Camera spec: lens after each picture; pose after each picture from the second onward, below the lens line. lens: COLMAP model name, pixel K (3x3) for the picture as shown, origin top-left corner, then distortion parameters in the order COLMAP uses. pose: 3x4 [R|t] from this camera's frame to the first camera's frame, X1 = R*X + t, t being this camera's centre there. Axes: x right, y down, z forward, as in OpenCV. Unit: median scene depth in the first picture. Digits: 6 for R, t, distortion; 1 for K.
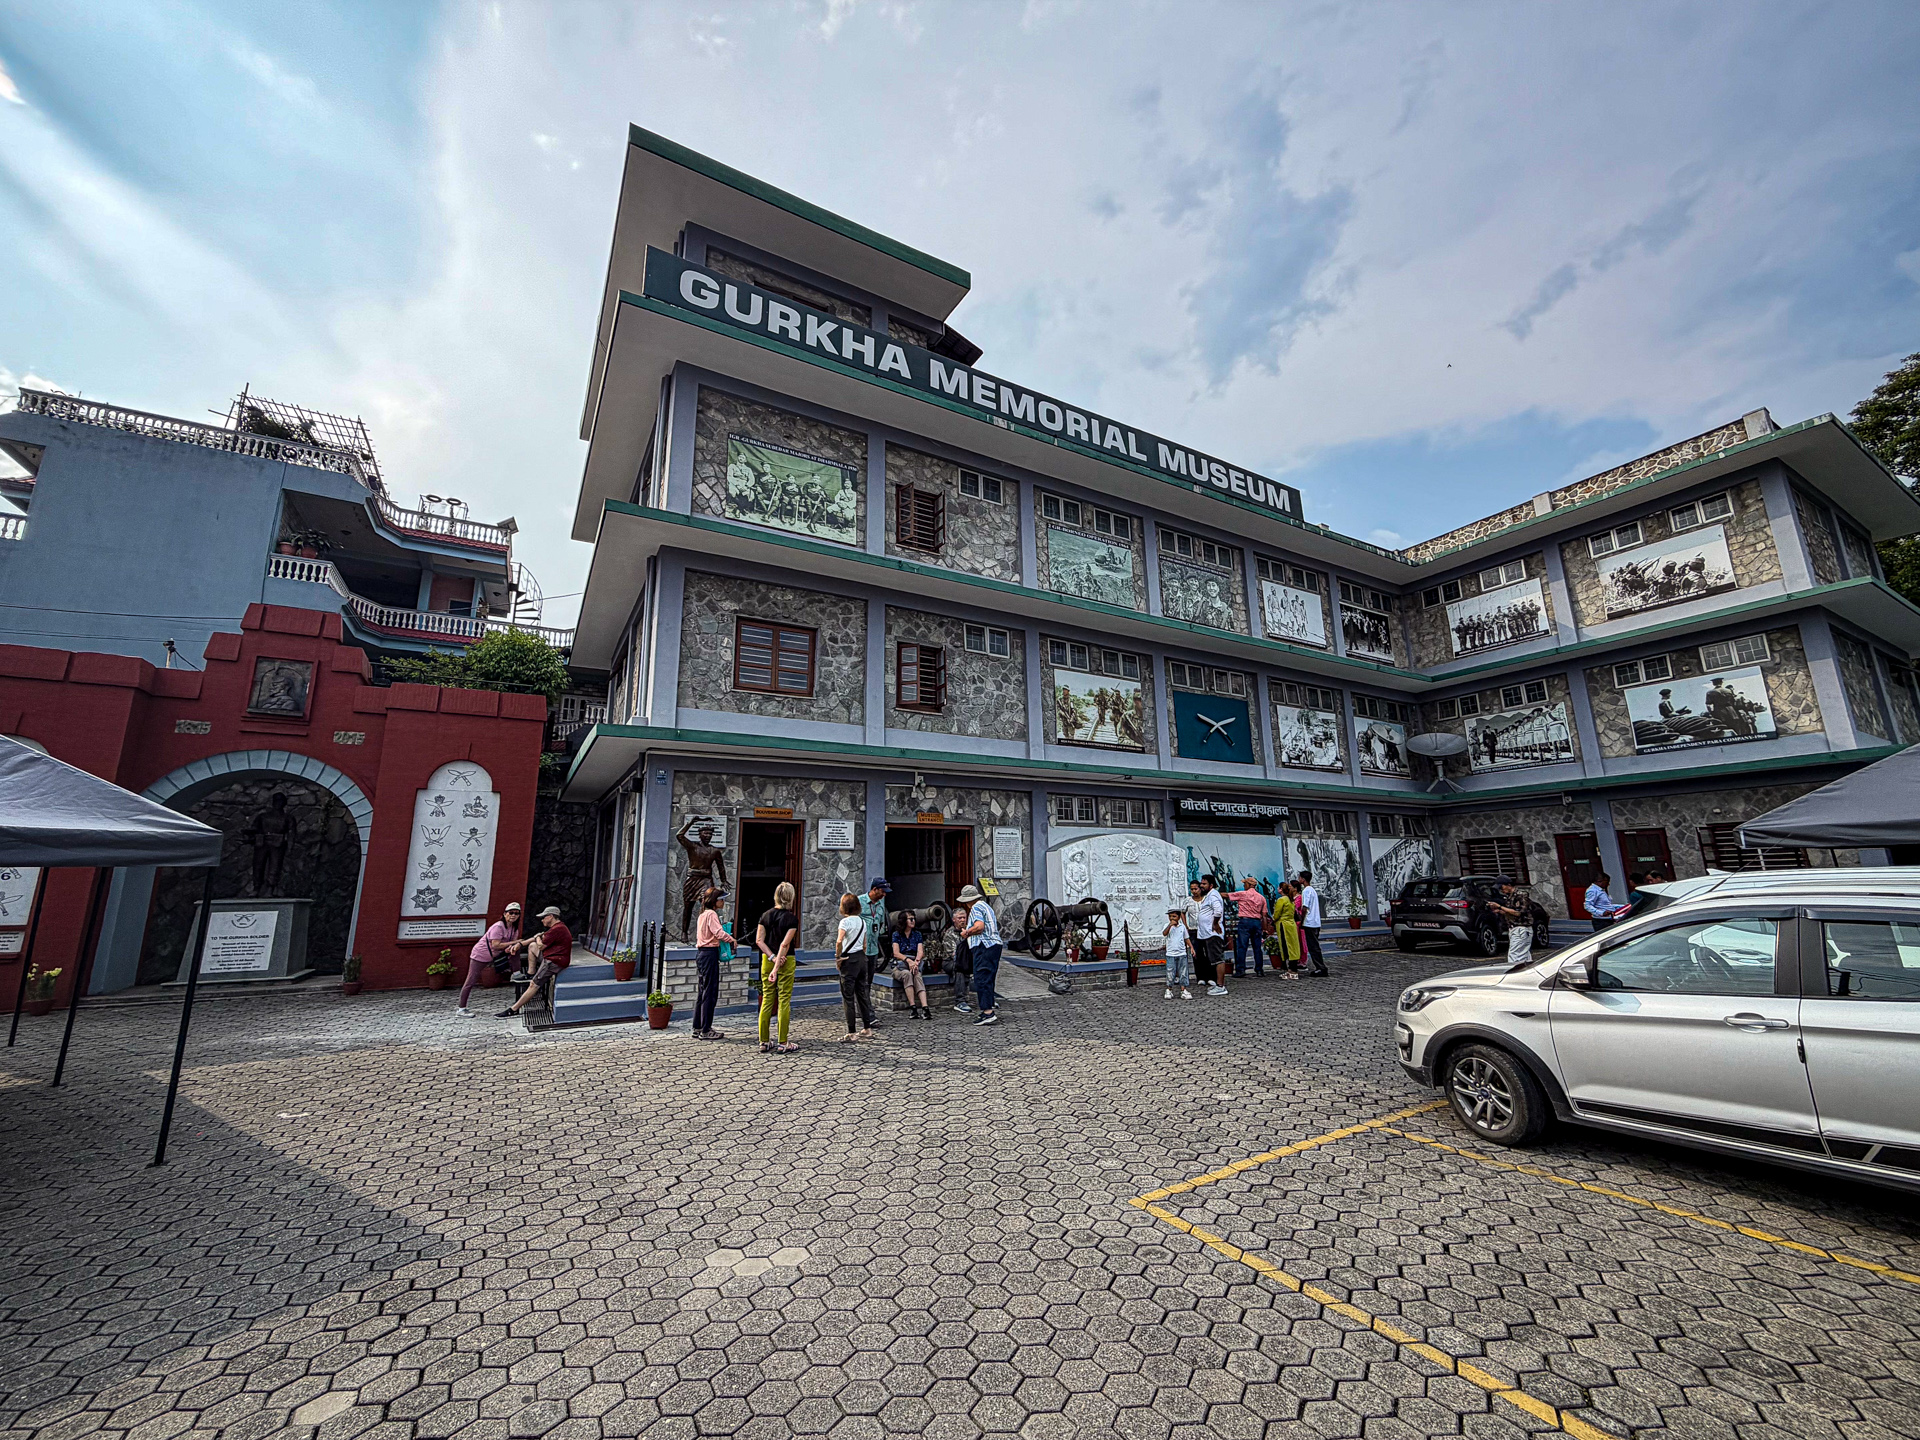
lens RADIAL K [[768.0, 0, 951.5], [0, 768.0, 727.9], [0, 0, 1]] dist [0.001242, 0.000030]
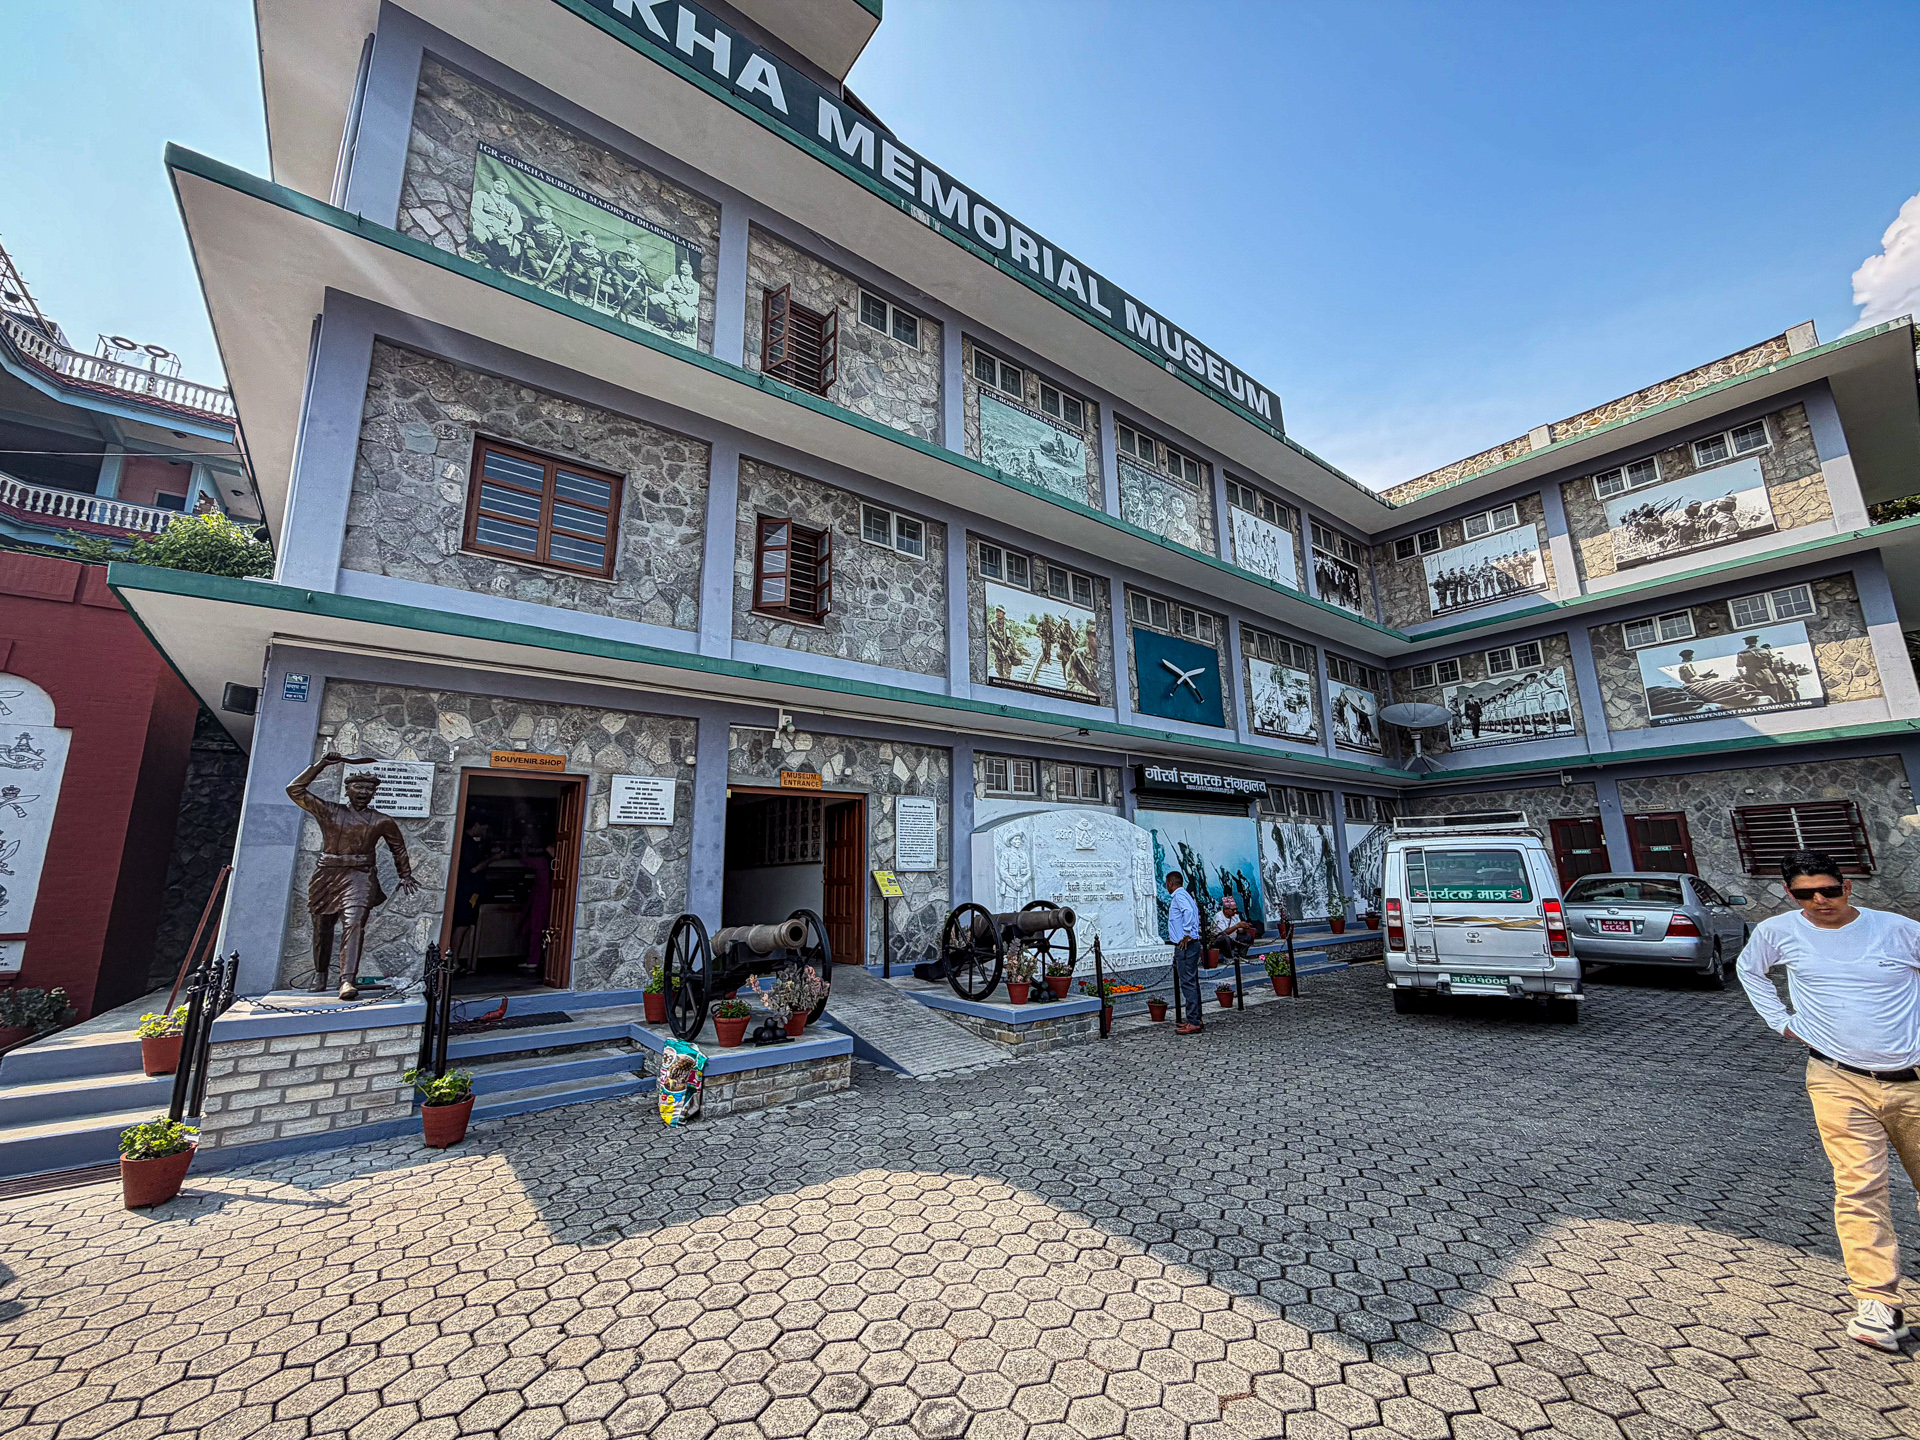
lens RADIAL K [[768.0, 0, 951.5], [0, 768.0, 727.9], [0, 0, 1]] dist [0.001242, 0.000030]
pose [[0.991296, 0.023795, 0.129487, 0.011739], [-0.024909, 0.999665, 0.006992, 0.055479], [-0.129278, -0.010157, 0.991556, 0.282713]]
